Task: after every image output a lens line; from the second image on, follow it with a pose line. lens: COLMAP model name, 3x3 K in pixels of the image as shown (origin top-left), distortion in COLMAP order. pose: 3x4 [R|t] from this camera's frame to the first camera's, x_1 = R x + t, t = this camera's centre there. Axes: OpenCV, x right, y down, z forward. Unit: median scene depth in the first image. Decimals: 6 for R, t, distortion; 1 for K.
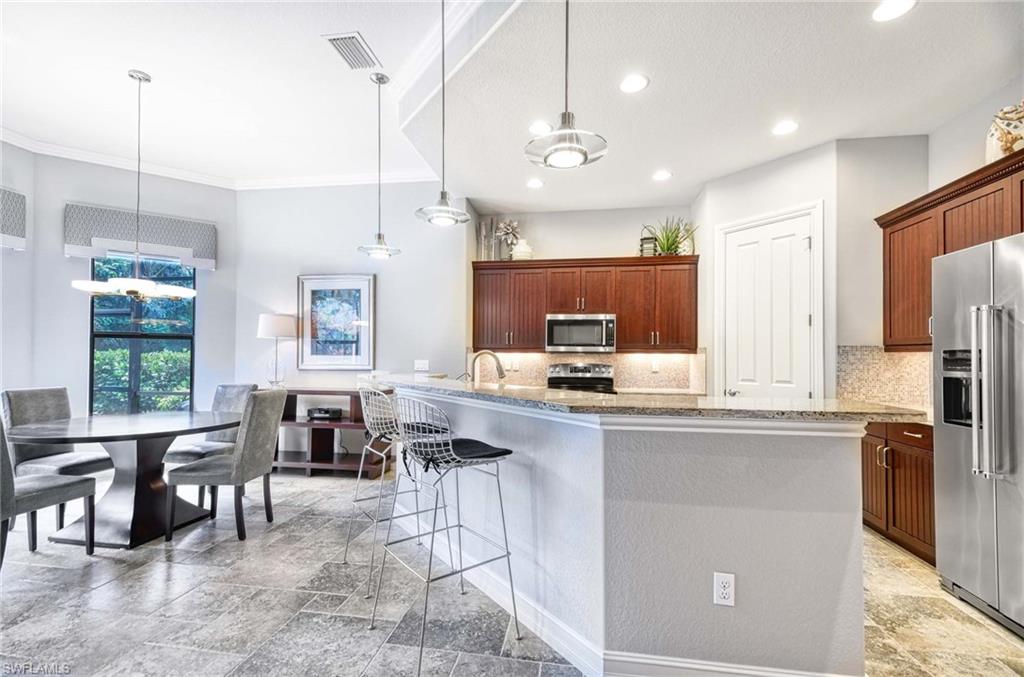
lens RADIAL K [[454.1, 0, 513.1], [0, 454.1, 345.3], [0, 0, 1]] dist [0.003442, 0.000102]
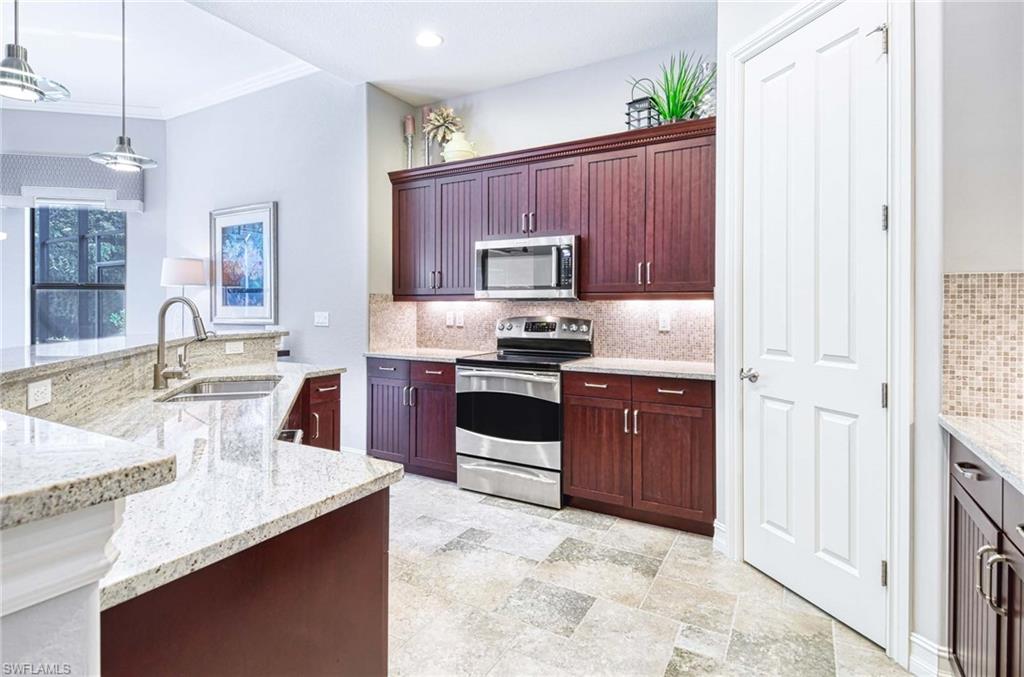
lens RADIAL K [[536.1, 0, 482.5], [0, 536.1, 310.7], [0, 0, 1]] dist [-0.003119, -0.000880]
pose [[0.918596, -0.001986, -0.395192, 0.383157], [0.013020, 0.999597, 0.025241, 0.011653], [0.394983, -0.028332, 0.918252, 0.289702]]
